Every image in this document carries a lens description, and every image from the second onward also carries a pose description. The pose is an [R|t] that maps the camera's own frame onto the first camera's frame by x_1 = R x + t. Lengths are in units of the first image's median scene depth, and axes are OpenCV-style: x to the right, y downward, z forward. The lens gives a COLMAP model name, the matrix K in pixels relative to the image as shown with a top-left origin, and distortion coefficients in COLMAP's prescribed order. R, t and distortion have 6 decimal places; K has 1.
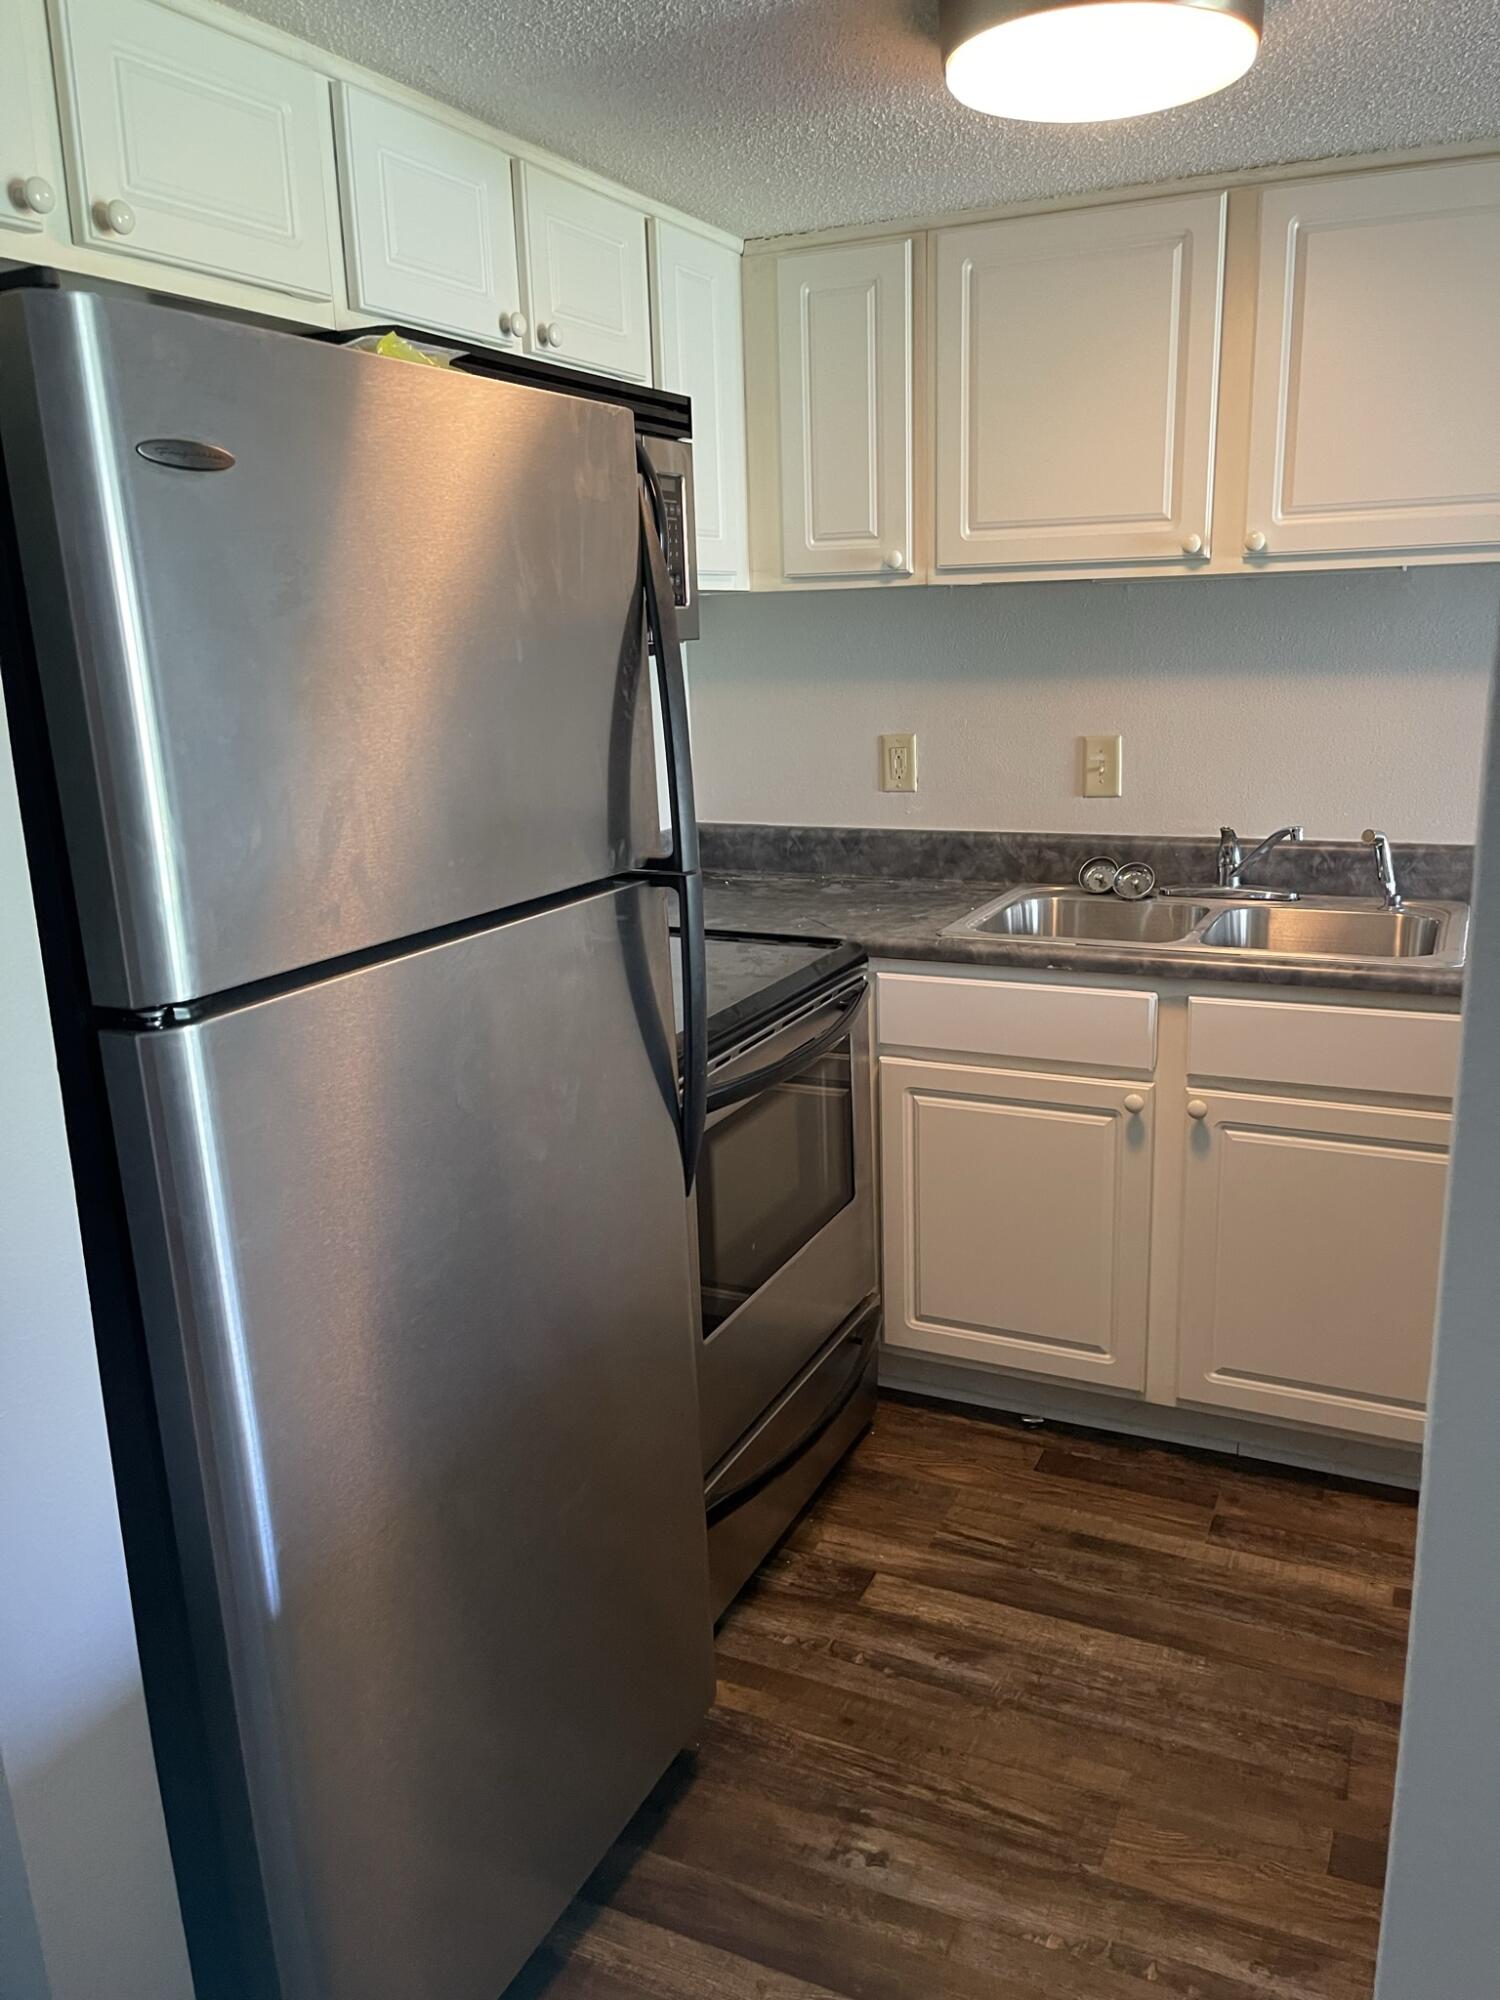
lens RADIAL K [[1476.8, 0, 754.4], [0, 1476.8, 1036.4], [0, 0, 1]] dist [0.040126, -0.070304]
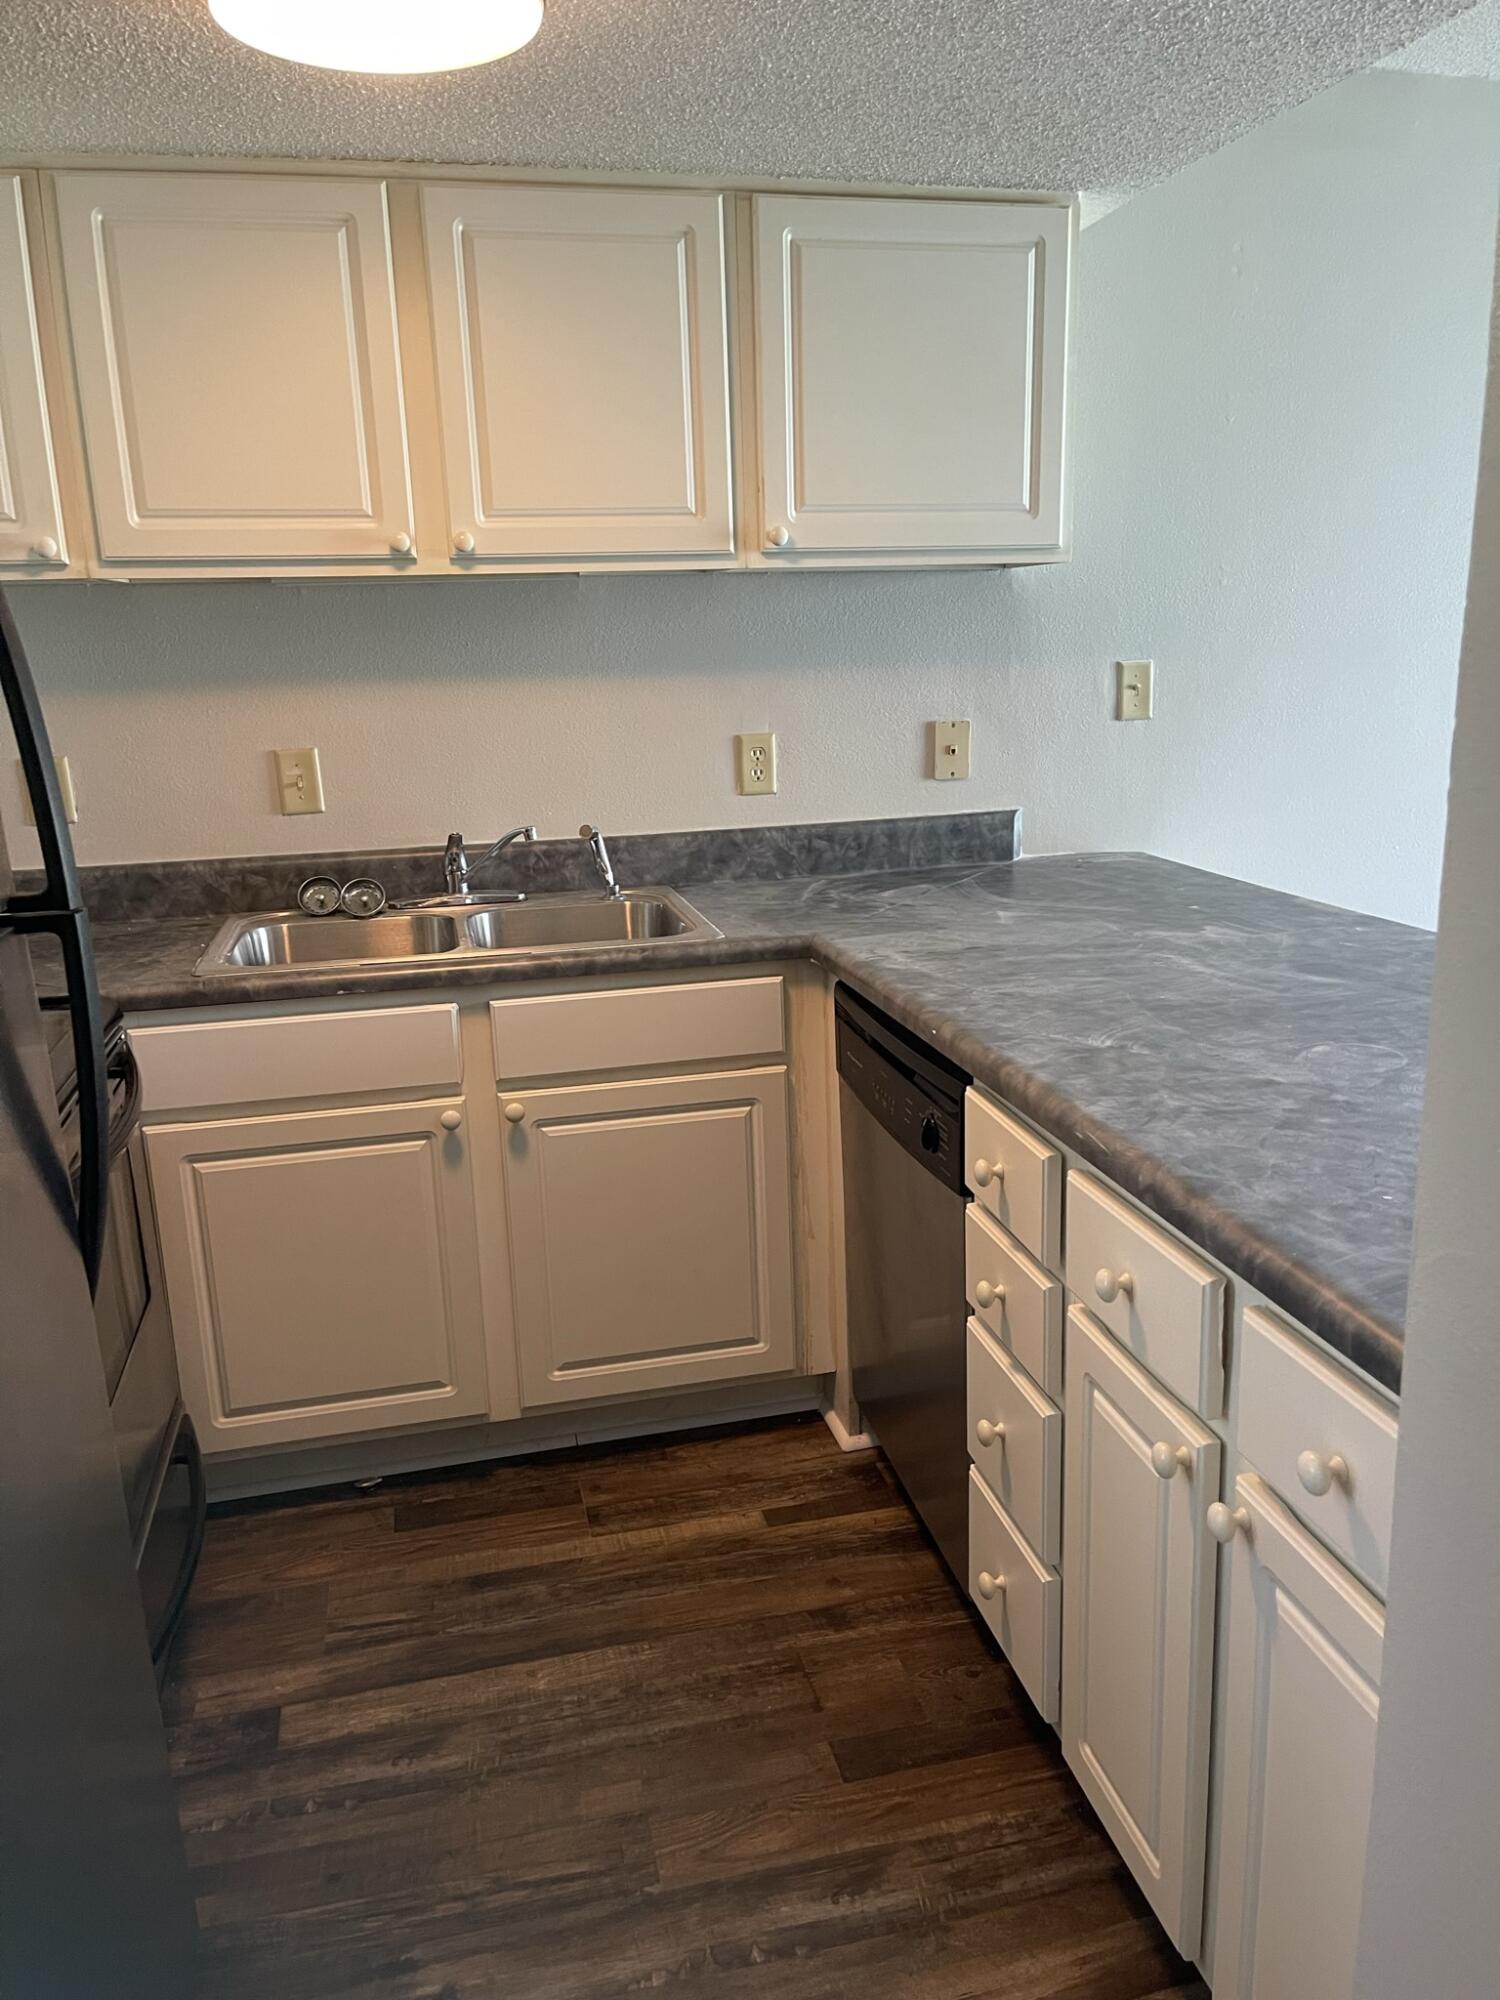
lens RADIAL K [[1489.8, 0, 752.9], [0, 1489.8, 1047.0], [0, 0, 1]] dist [0.071219, -0.112663]
pose [[0.780441, -0.160368, 0.604313, -0.168953], [0.171702, 0.984358, 0.039478, -0.006084], [-0.601191, 0.072951, 0.795769, 0.101605]]
